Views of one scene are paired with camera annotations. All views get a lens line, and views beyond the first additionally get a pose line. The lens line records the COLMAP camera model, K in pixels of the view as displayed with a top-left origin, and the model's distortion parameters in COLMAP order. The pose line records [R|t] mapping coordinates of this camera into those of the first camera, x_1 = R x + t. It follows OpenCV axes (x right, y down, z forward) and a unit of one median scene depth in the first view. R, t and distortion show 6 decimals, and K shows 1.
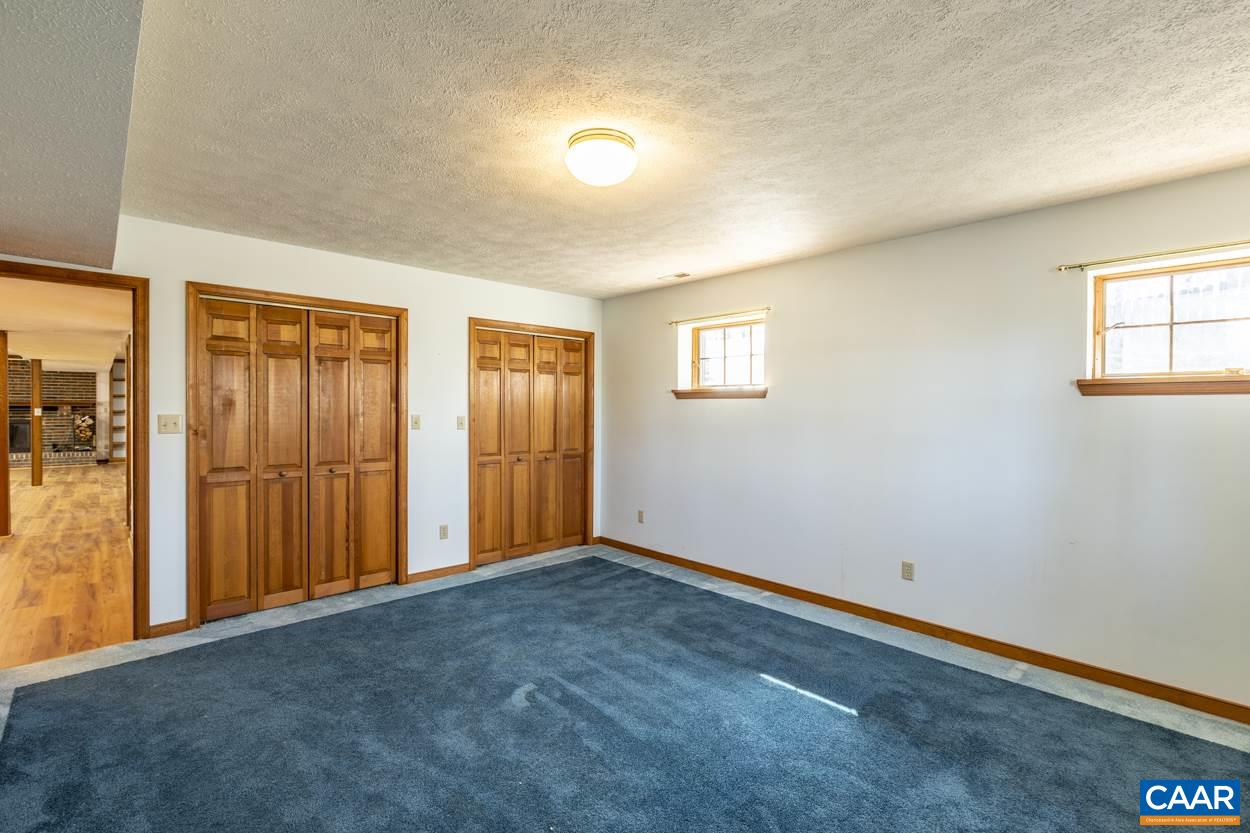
lens RADIAL K [[561.4, 0, 618.6], [0, 561.4, 413.0], [0, 0, 1]] dist [0.001368, 0.000021]
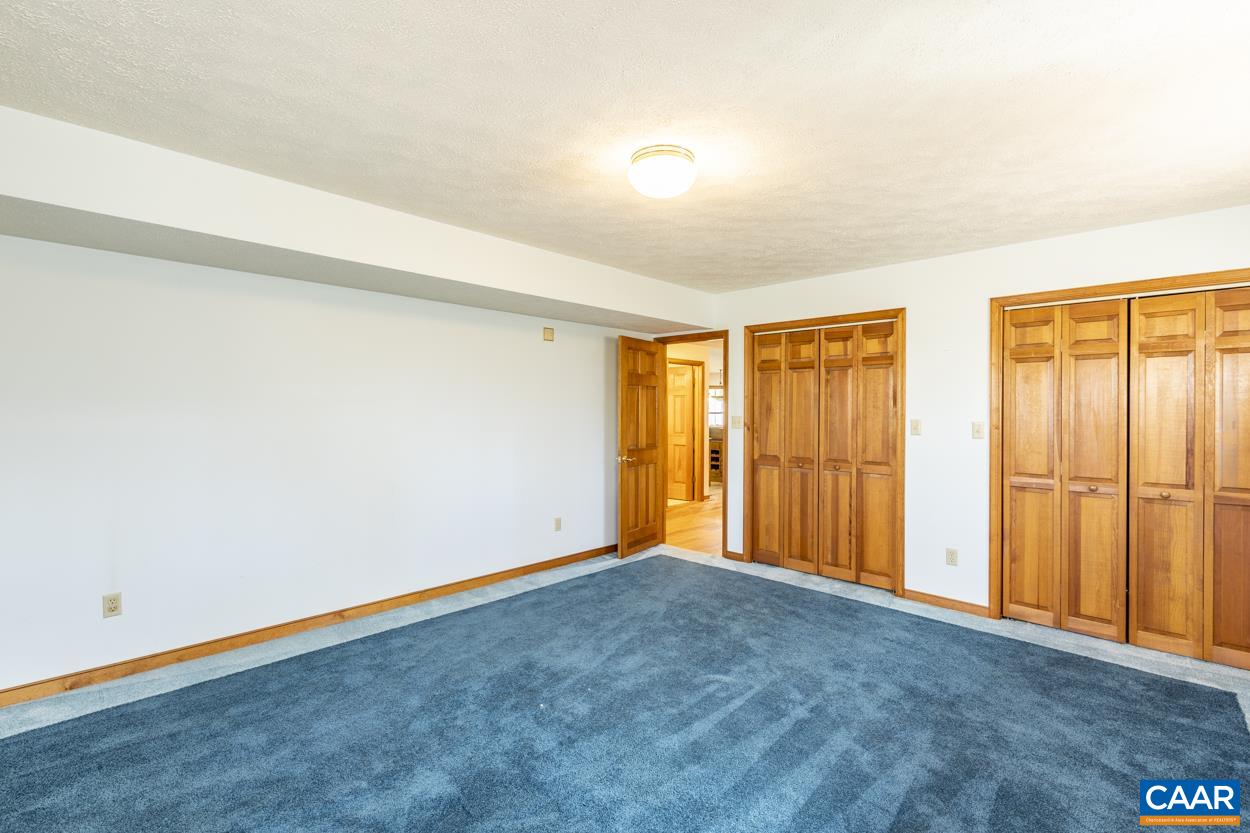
lens RADIAL K [[561.4, 0, 618.6], [0, 561.4, 413.0], [0, 0, 1]] dist [0.001368, 0.000021]
pose [[0.045081, -0.001739, -0.998982, 0.580060], [-0.017057, 0.999851, -0.002510, 0.003656], [0.998838, 0.017153, 0.045044, 0.500981]]
